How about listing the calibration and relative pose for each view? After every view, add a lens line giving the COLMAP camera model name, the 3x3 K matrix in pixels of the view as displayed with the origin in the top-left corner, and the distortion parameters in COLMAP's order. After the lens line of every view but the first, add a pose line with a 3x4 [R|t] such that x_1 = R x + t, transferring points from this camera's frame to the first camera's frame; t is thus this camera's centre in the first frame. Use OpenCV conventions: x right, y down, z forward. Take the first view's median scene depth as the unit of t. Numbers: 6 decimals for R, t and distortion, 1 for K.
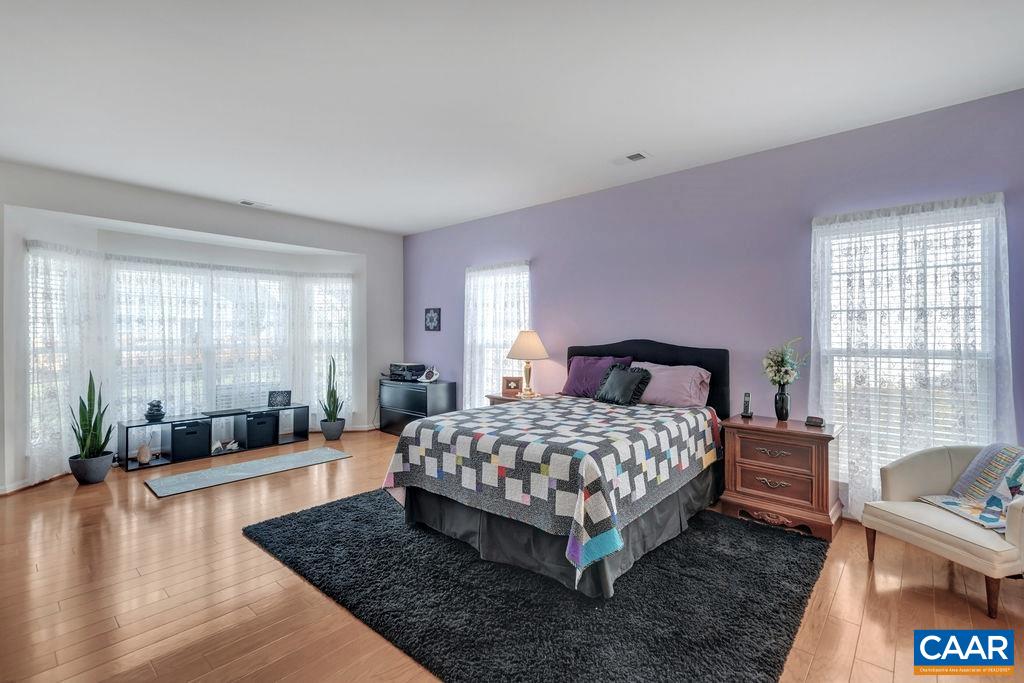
lens RADIAL K [[462.2, 0, 509.4], [0, 462.2, 331.2], [0, 0, 1]] dist [-0.004289, -0.000729]
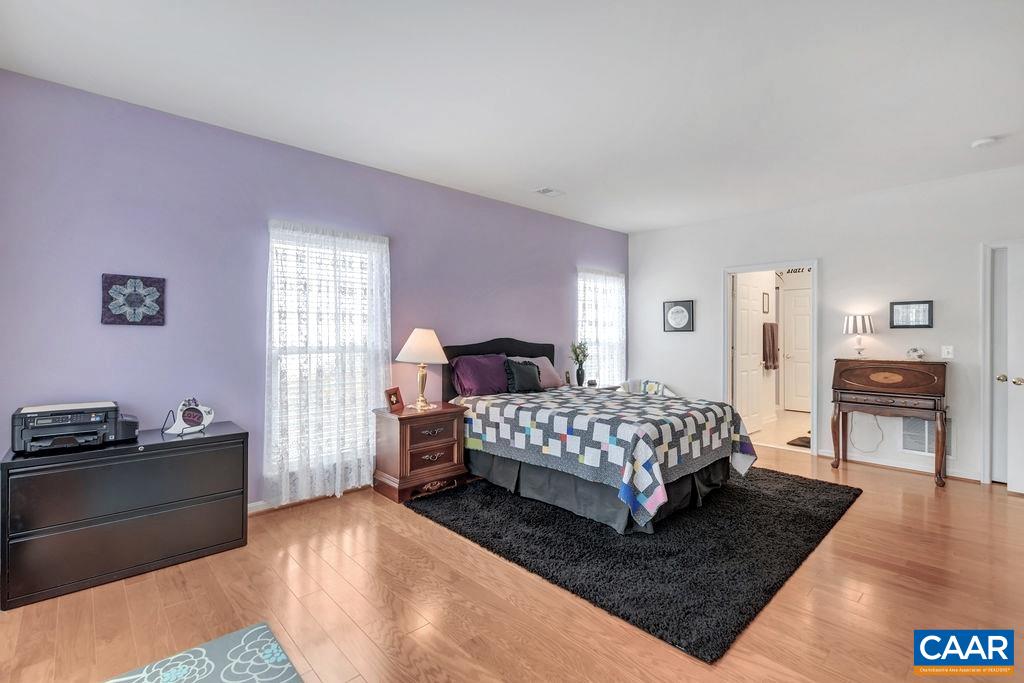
lens RADIAL K [[462.2, 0, 509.4], [0, 462.2, 331.2], [0, 0, 1]] dist [-0.004289, -0.000729]
pose [[0.096514, 0.008628, 0.995294, -0.597087], [-0.007438, 0.999941, -0.007947, 0.006221], [-0.995304, -0.006636, 0.096573, 0.599412]]
